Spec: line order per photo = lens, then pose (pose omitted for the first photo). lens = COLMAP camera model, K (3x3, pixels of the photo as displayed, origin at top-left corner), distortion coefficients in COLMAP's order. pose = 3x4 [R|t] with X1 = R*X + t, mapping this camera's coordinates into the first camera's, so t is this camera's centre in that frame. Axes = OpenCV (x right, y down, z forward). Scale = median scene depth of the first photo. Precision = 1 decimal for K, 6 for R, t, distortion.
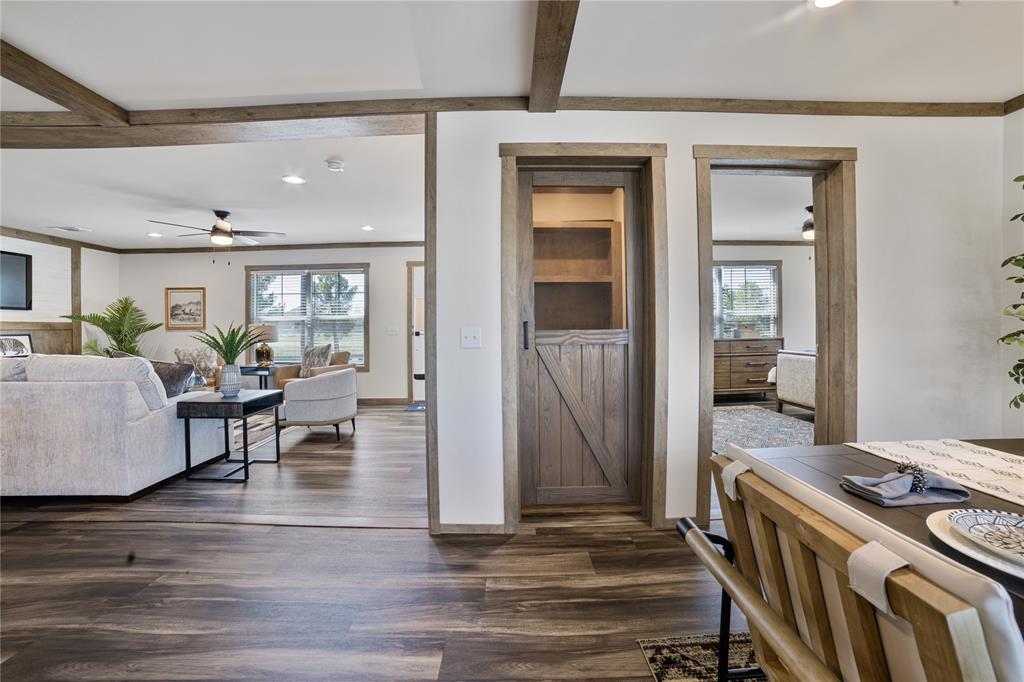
lens RADIAL K [[422.2, 0, 514.5], [0, 422.2, 331.7], [0, 0, 1]] dist [-0.102145, 0.033165]
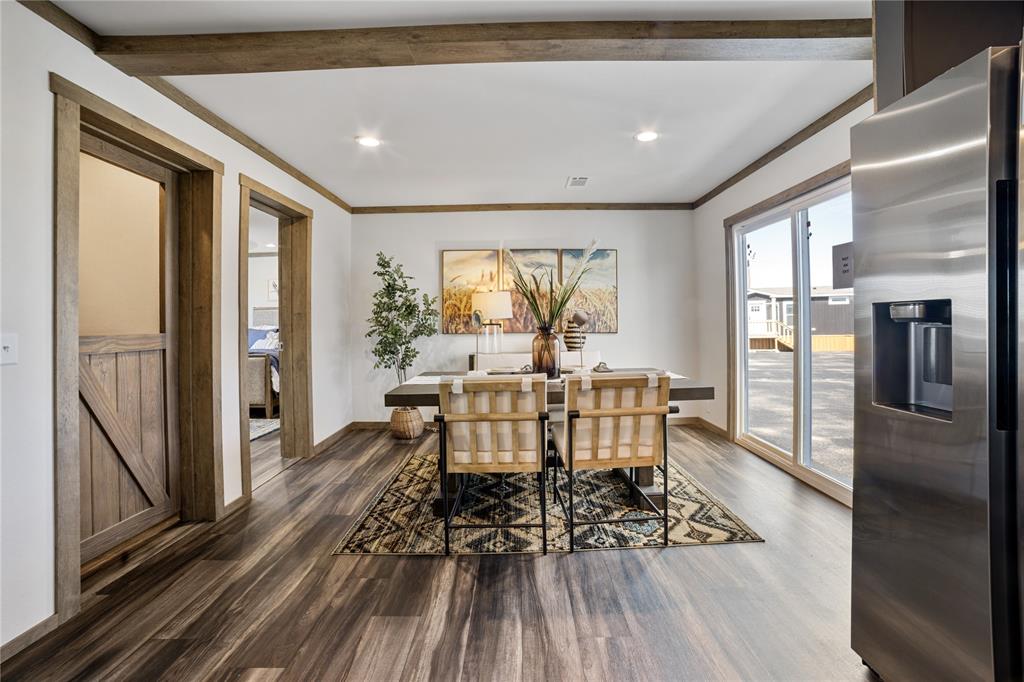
lens RADIAL K [[420.3, 0, 515.4], [0, 420.3, 327.2], [0, 0, 1]] dist [-0.098926, 0.031886]
pose [[0.016925, 0.001020, 0.999856, -0.472730], [0.030246, 0.999541, -0.001531, 0.005159], [-0.999399, 0.030267, 0.016887, 0.141171]]
